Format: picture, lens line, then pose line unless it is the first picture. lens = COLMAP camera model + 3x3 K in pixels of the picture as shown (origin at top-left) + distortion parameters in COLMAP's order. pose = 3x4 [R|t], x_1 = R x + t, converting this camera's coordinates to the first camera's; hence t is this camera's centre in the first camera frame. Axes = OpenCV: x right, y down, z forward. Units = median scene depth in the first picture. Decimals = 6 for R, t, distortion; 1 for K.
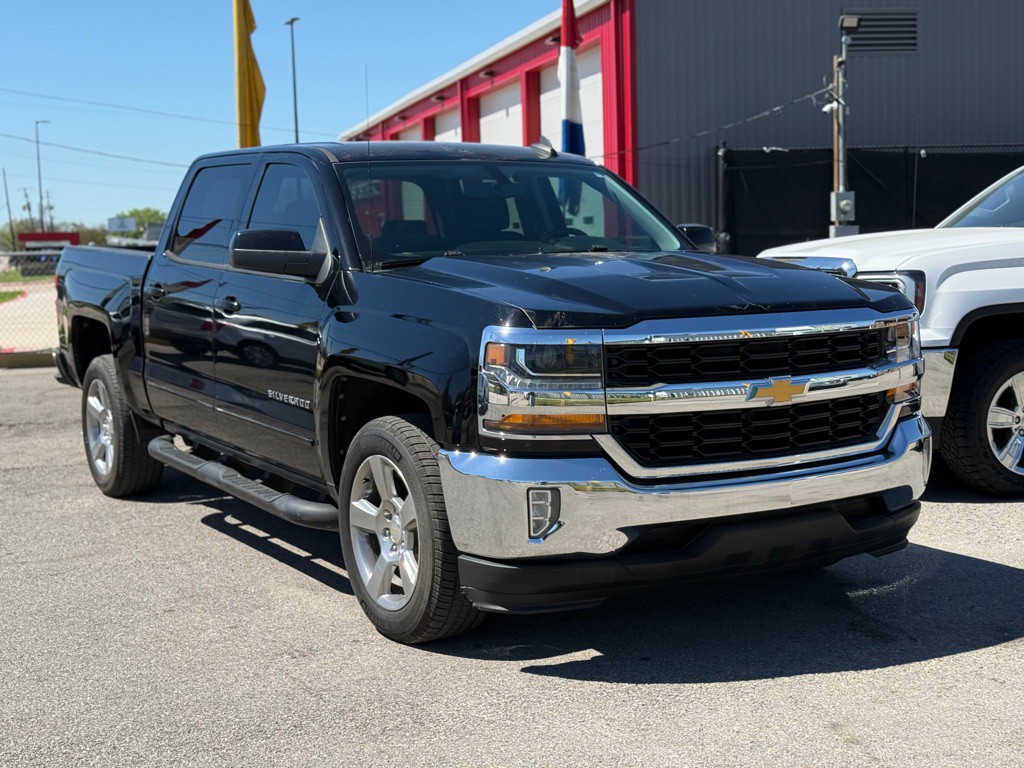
lens RADIAL K [[1422.5, 0, 514.6], [0, 1422.5, 391.1], [0, 0, 1]] dist [0.122715, 0.000000]
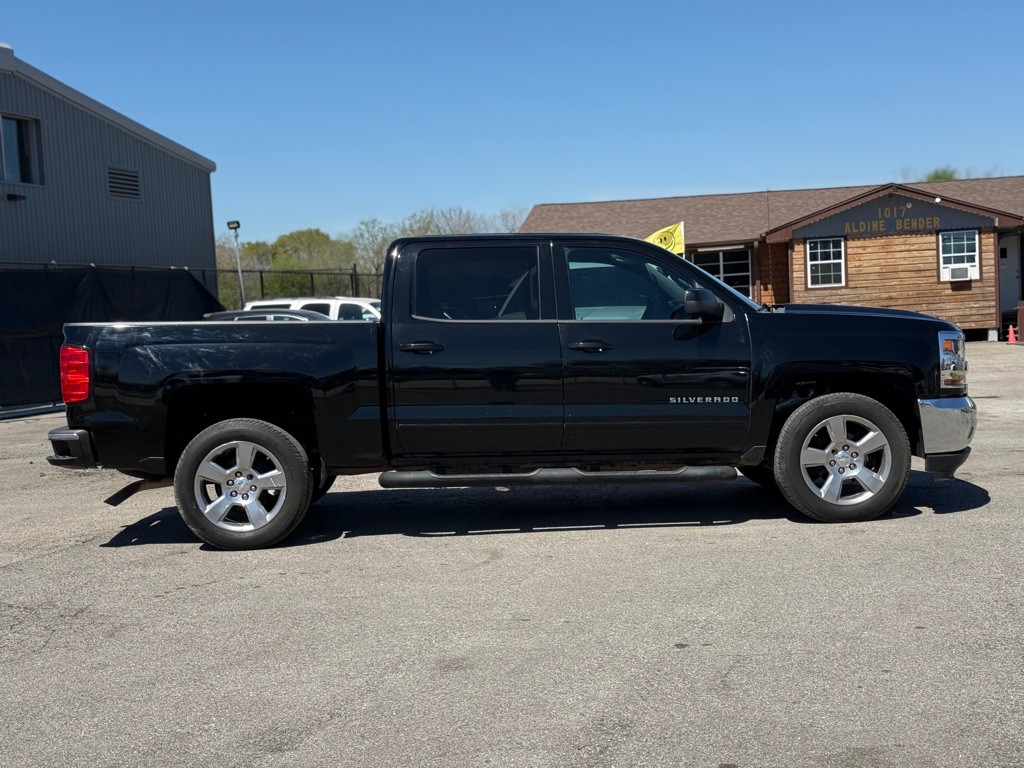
lens RADIAL K [[1422.5, 0, 511.0], [0, 1422.5, 385.8], [0, 0, 1]] dist [0.122715, 0.000000]
pose [[0.501107, -0.041548, 0.864388, -0.452083], [0.123948, 0.991994, -0.024173, 0.000423], [-0.856463, 0.119252, 0.502245, 0.119478]]
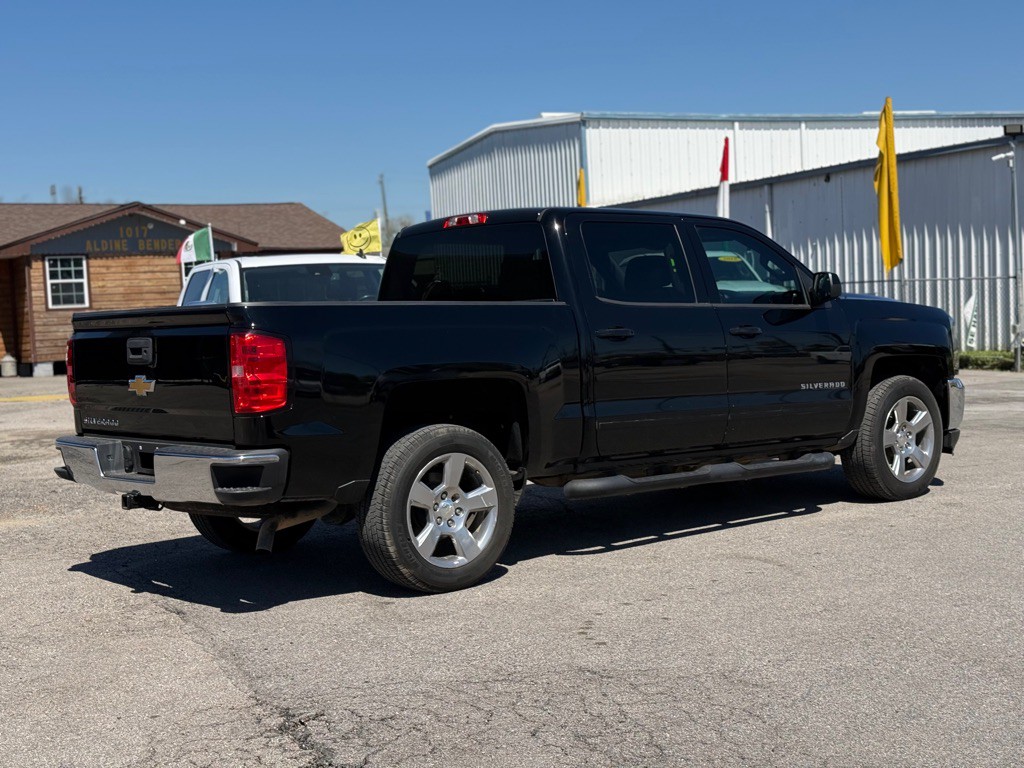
lens RADIAL K [[1422.5, 0, 517.8], [0, 1422.5, 393.2], [0, 0, 1]] dist [0.122715, 0.000000]
pose [[-0.154877, -0.032421, 0.987402, -0.460929], [0.152343, 0.986723, 0.056294, -0.035009], [-0.976117, 0.159142, -0.147882, 0.444192]]
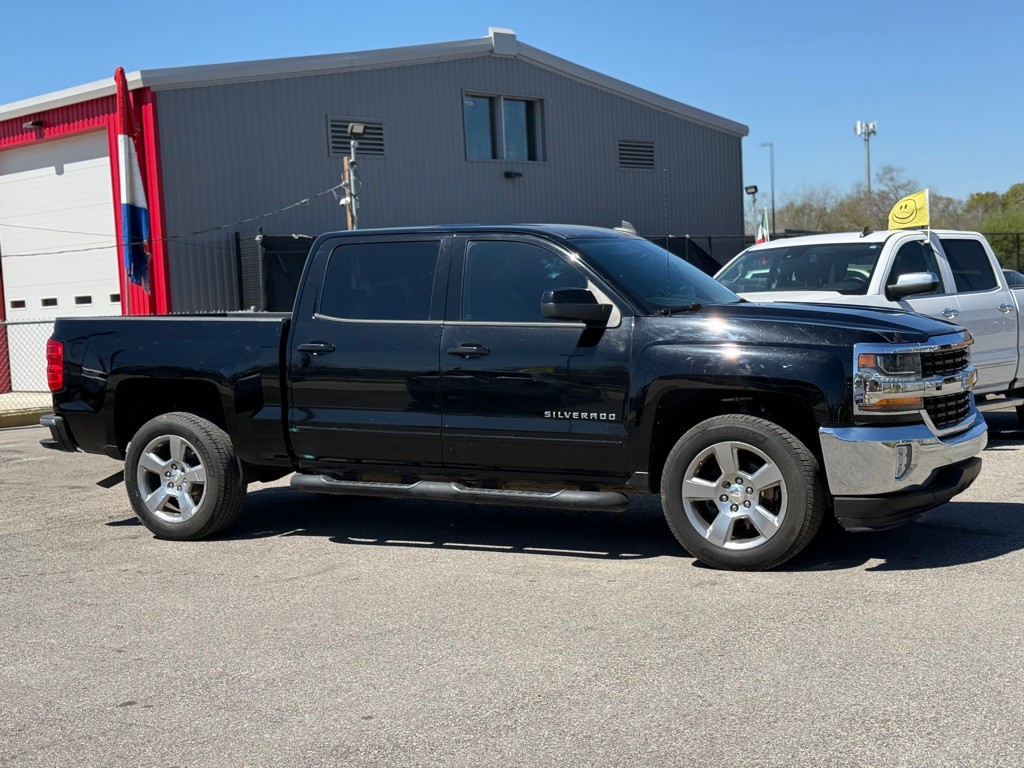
lens RADIAL K [[1422.5, 0, 516.9], [0, 1422.5, 392.4], [0, 0, 1]] dist [0.122715, 0.000000]
pose [[0.856075, -0.044635, 0.514921, -0.255251], [0.075807, 0.996333, -0.039667, 0.009134], [-0.511263, 0.072992, 0.856319, -0.028943]]
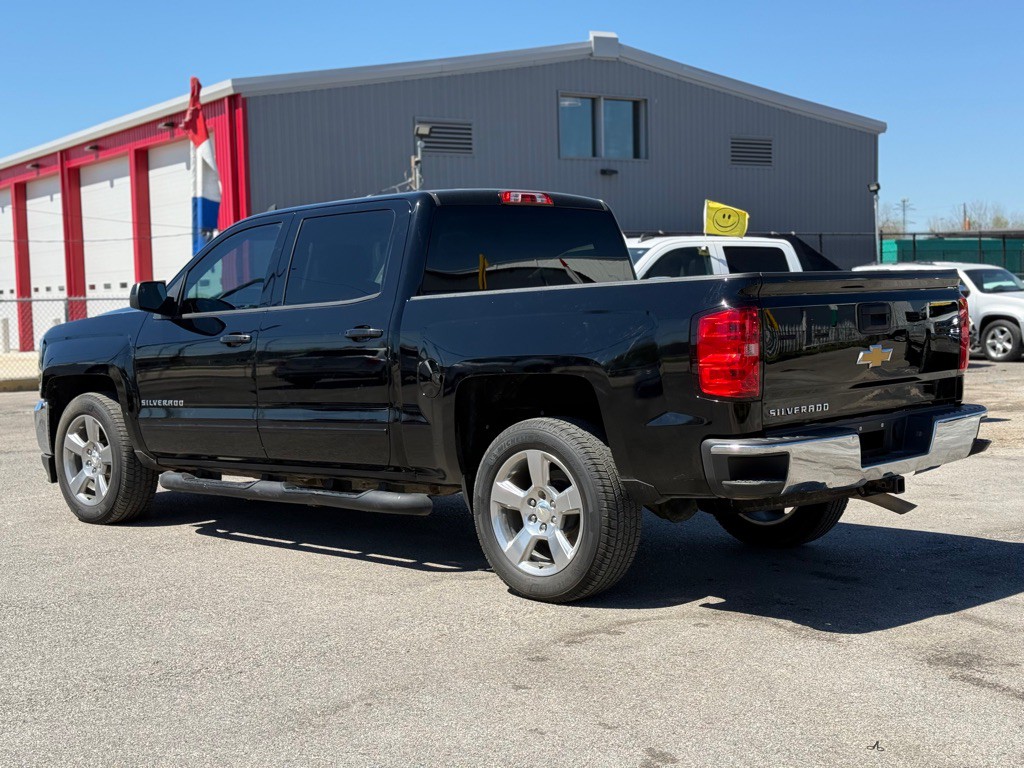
lens RADIAL K [[1422.5, 0, 515.0], [0, 1422.5, 393.6], [0, 0, 1]] dist [0.122715, 0.000000]
pose [[0.951266, -0.008528, 0.308253, -0.076971], [0.022416, 0.998885, -0.041540, 0.026786], [-0.307555, 0.046426, 0.950397, -0.196143]]
